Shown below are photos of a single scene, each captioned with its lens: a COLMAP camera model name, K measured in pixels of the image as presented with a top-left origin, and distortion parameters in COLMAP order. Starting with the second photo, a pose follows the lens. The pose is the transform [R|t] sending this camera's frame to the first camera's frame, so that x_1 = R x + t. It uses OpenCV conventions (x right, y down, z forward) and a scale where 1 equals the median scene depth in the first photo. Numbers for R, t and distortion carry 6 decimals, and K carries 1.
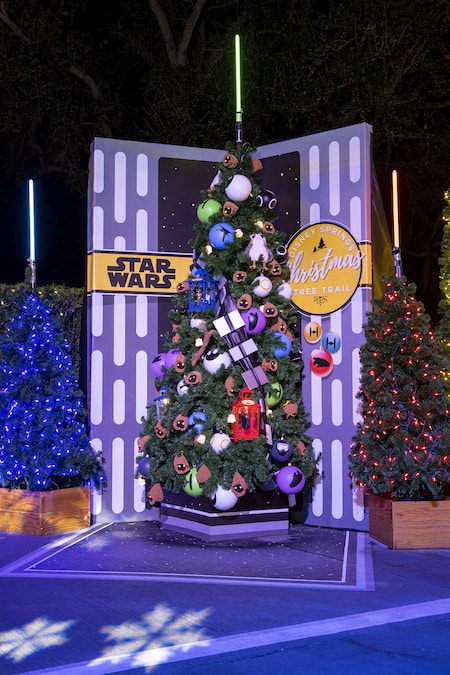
lens RADIAL K [[755.3, 0, 225.0], [0, 755.3, 337.5], [0, 0, 1]] dist [-0.001564, -0.000414]
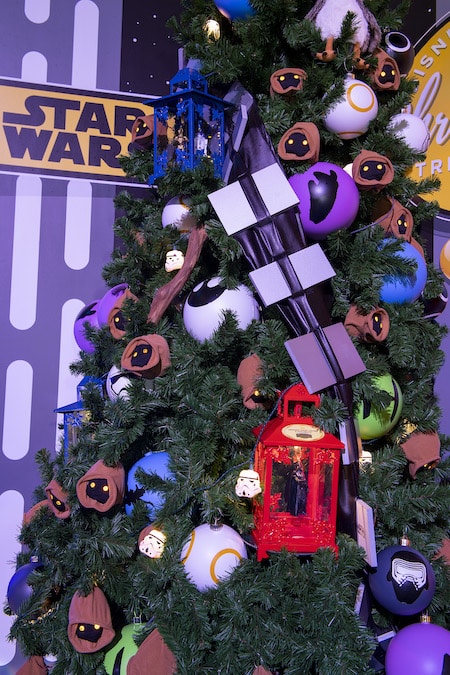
lens RADIAL K [[676.1, 0, 225.0], [0, 676.1, 337.5], [0, 0, 1]] dist [0.020191, 0.007423]
pose [[0.995367, 0.020867, -0.093857, 0.022689], [-0.020920, 0.999781, 0.000424, 0.044484], [0.093846, 0.001542, 0.995586, 0.681948]]
